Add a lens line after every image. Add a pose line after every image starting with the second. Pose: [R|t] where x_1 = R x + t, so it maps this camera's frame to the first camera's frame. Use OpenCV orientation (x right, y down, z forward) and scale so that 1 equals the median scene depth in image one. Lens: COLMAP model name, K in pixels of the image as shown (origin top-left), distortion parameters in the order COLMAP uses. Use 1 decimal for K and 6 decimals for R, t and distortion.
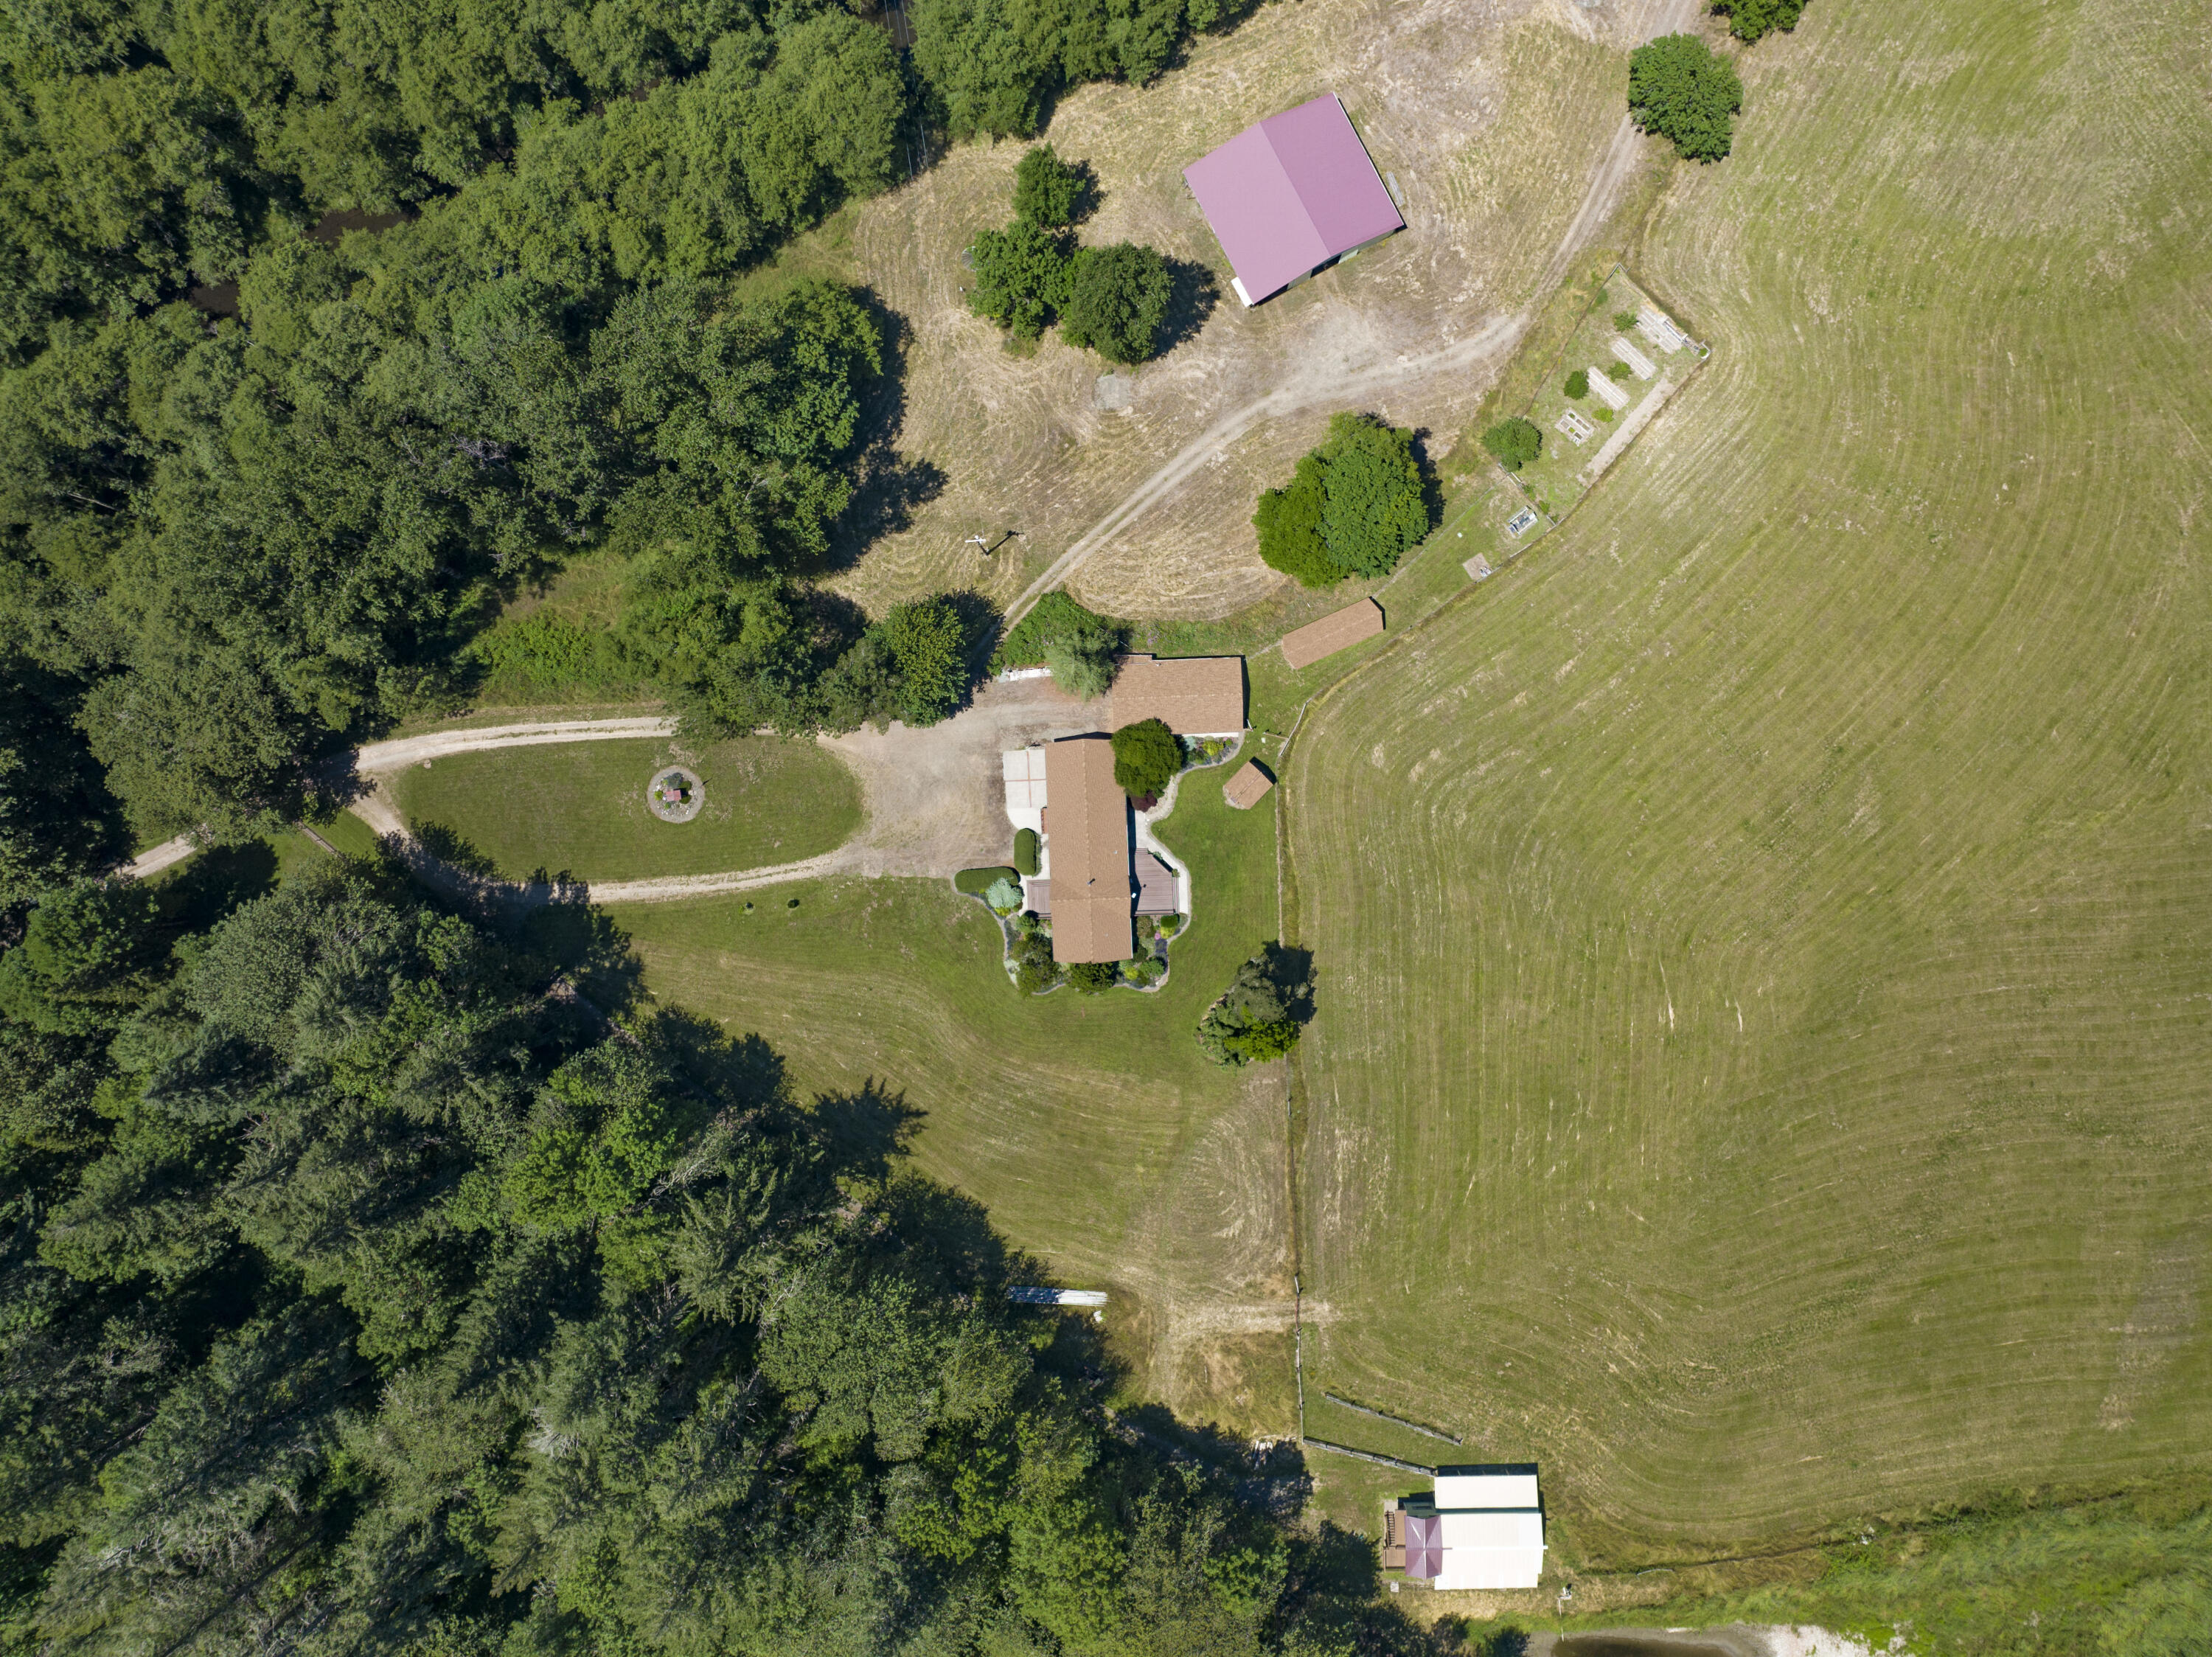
lens RADIAL K [[1546.2, 0, 1104.5], [0, 1546.2, 821.7], [0, 0, 1]] dist [-0.045044, 0.018932]
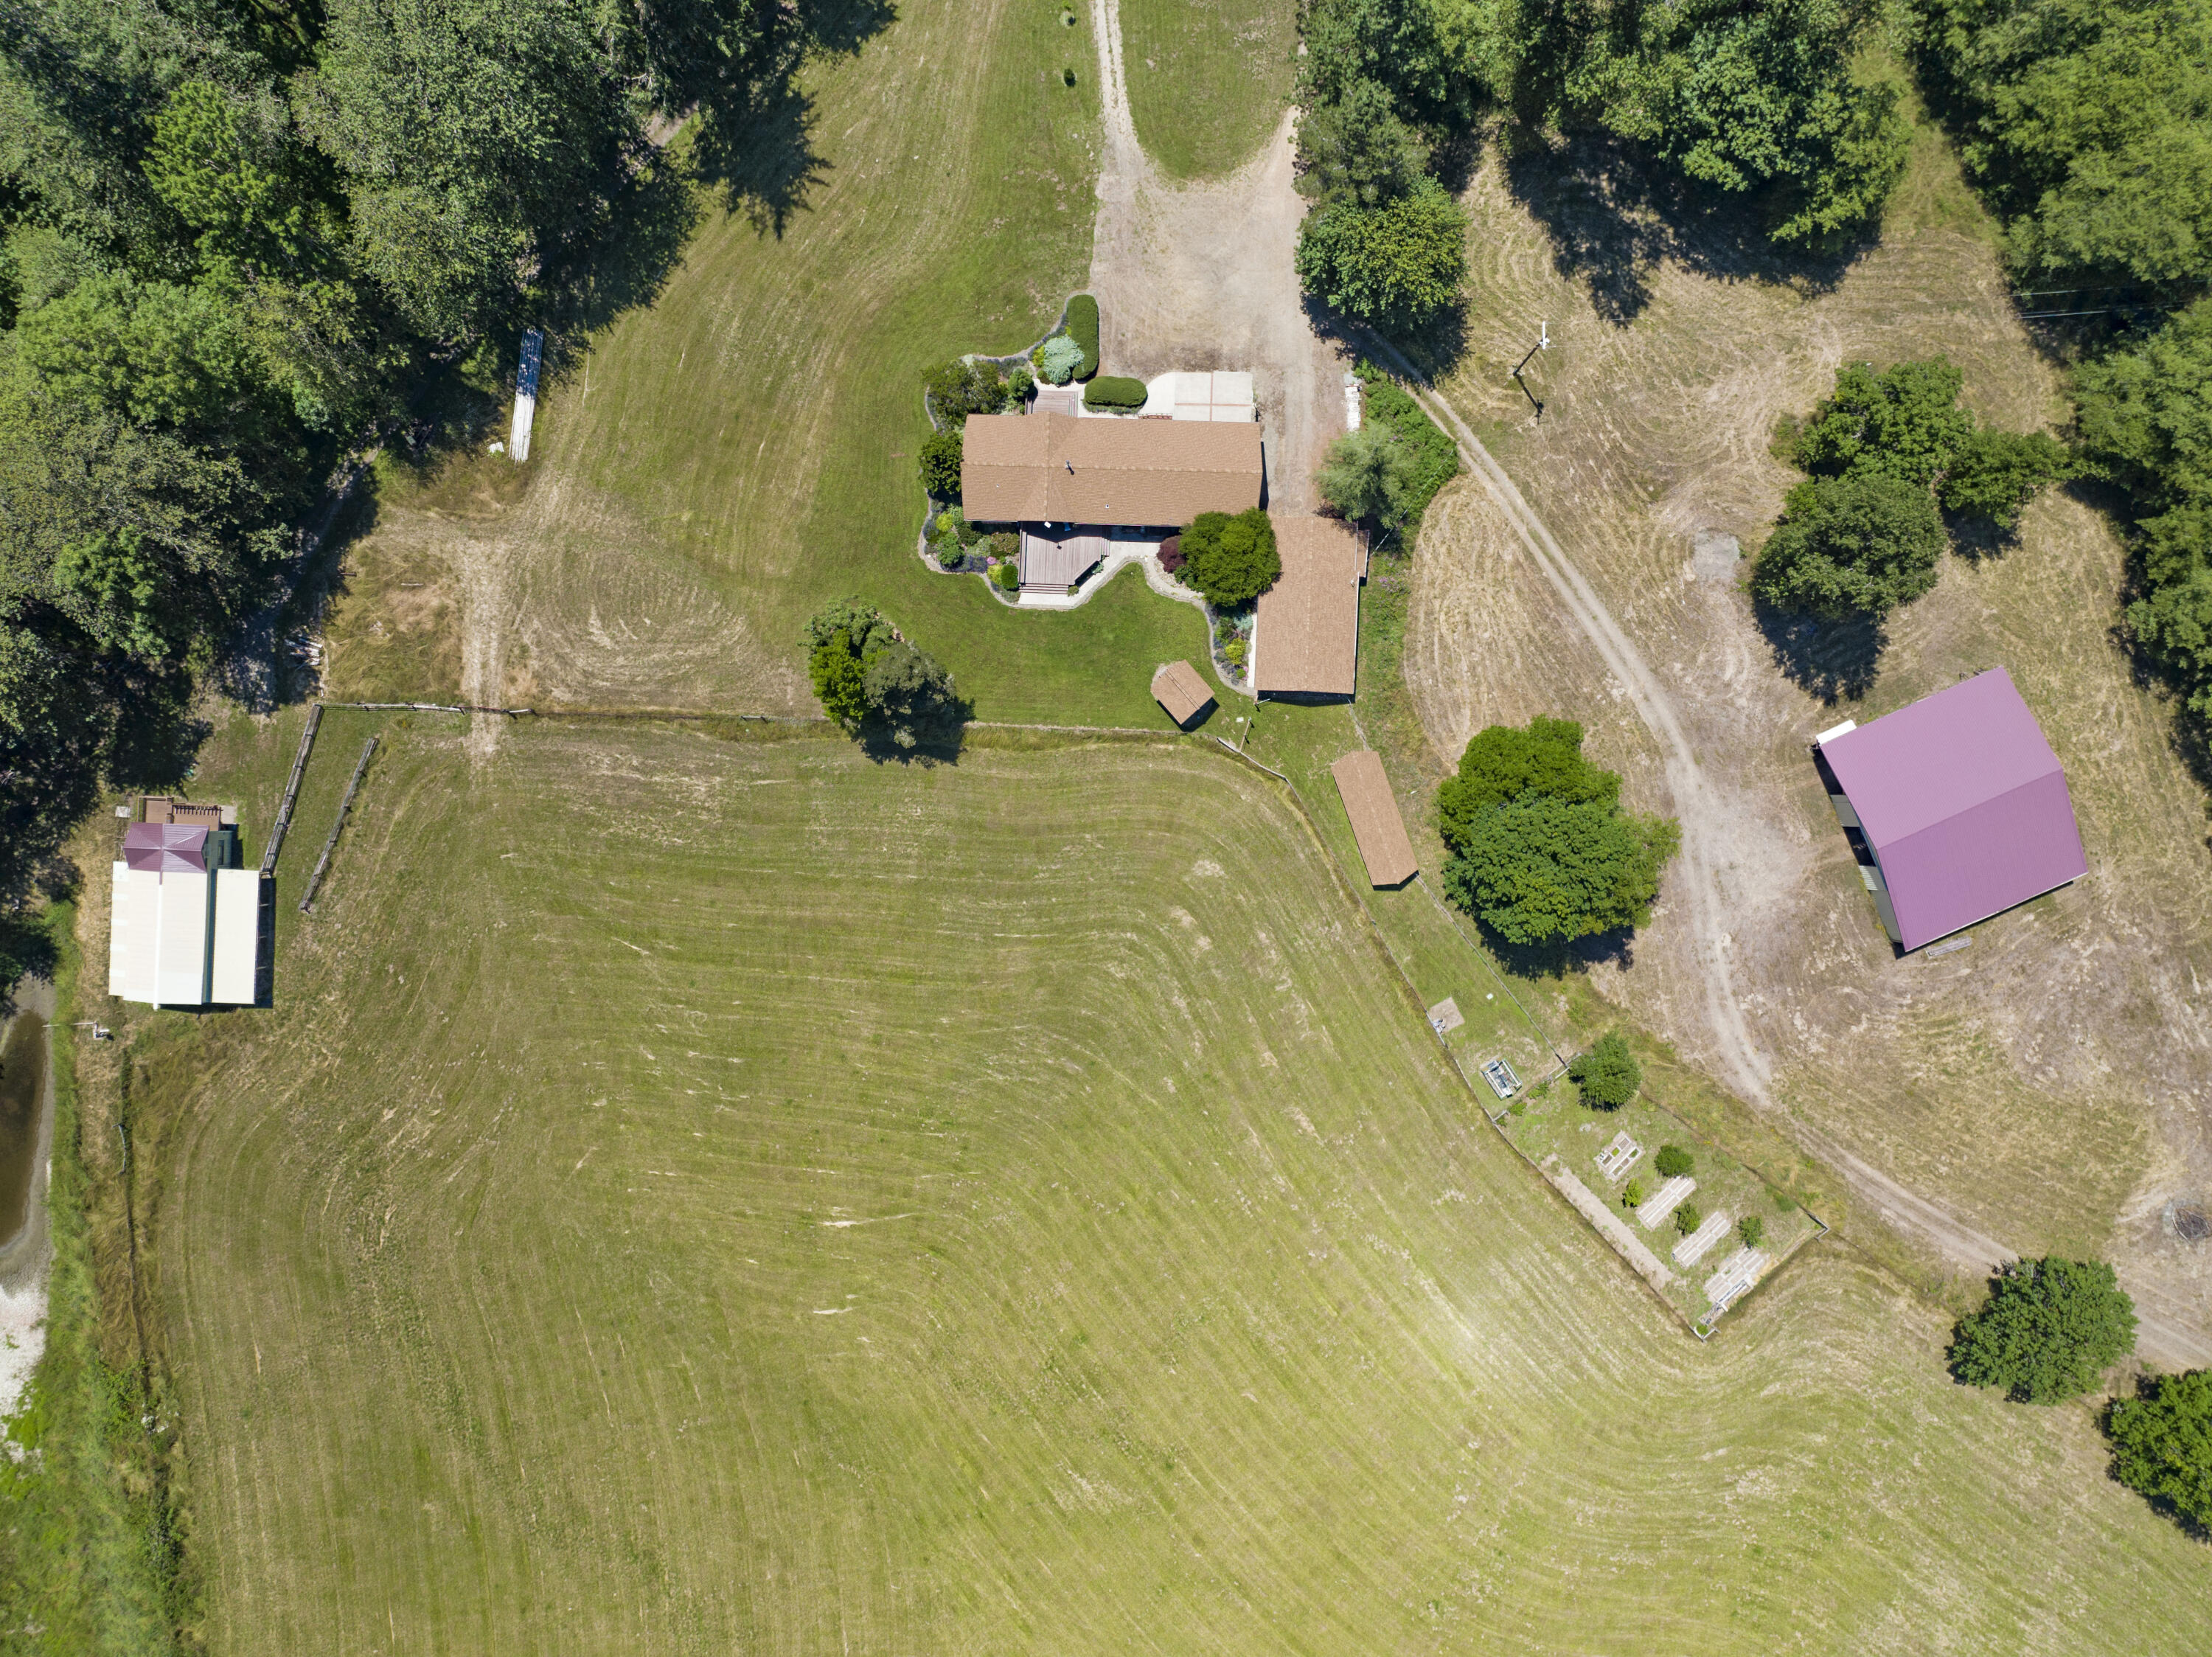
lens RADIAL K [[1546.2, 0, 1107.3], [0, 1546.2, 827.2], [0, 0, 1]] dist [-0.045044, 0.018932]
pose [[-0.074660, 0.996093, 0.047175, 0.125687], [-0.997185, -0.074902, 0.003388, 0.005454], [0.006908, -0.046789, 0.998881, 0.243466]]
